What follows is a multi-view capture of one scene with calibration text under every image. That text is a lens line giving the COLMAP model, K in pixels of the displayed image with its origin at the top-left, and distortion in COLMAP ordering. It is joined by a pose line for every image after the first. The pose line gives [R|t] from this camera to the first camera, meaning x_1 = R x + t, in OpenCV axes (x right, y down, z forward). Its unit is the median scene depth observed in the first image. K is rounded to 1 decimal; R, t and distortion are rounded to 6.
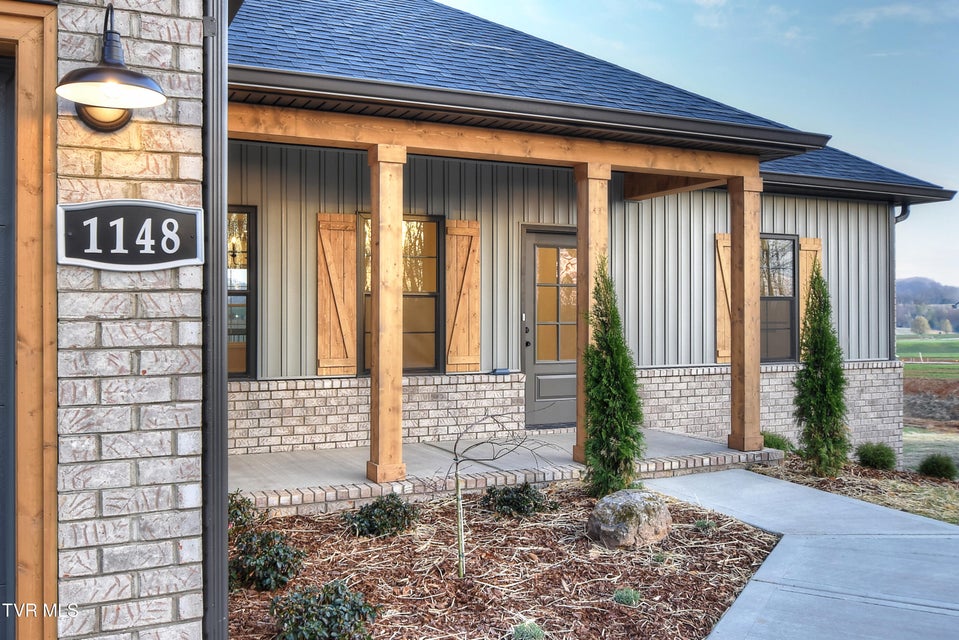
lens RADIAL K [[882.5, 0, 479.7], [0, 882.5, 318.9], [0, 0, 1]] dist [-0.020449, 0.000000]
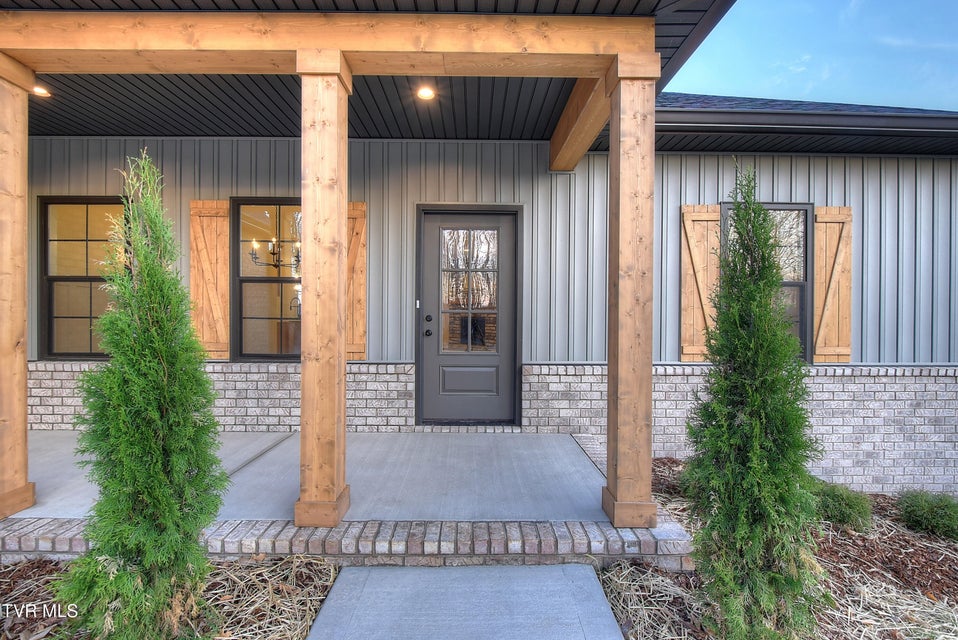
lens RADIAL K [[426.6, 0, 475.4], [0, 426.6, 319.9], [0, 0, 1]] dist [-0.002520, -0.005096]
pose [[0.906901, 0.012330, -0.421163, 0.300974], [-0.008849, 0.999909, 0.010219, 0.009946], [0.421251, -0.005540, 0.906927, 0.635378]]
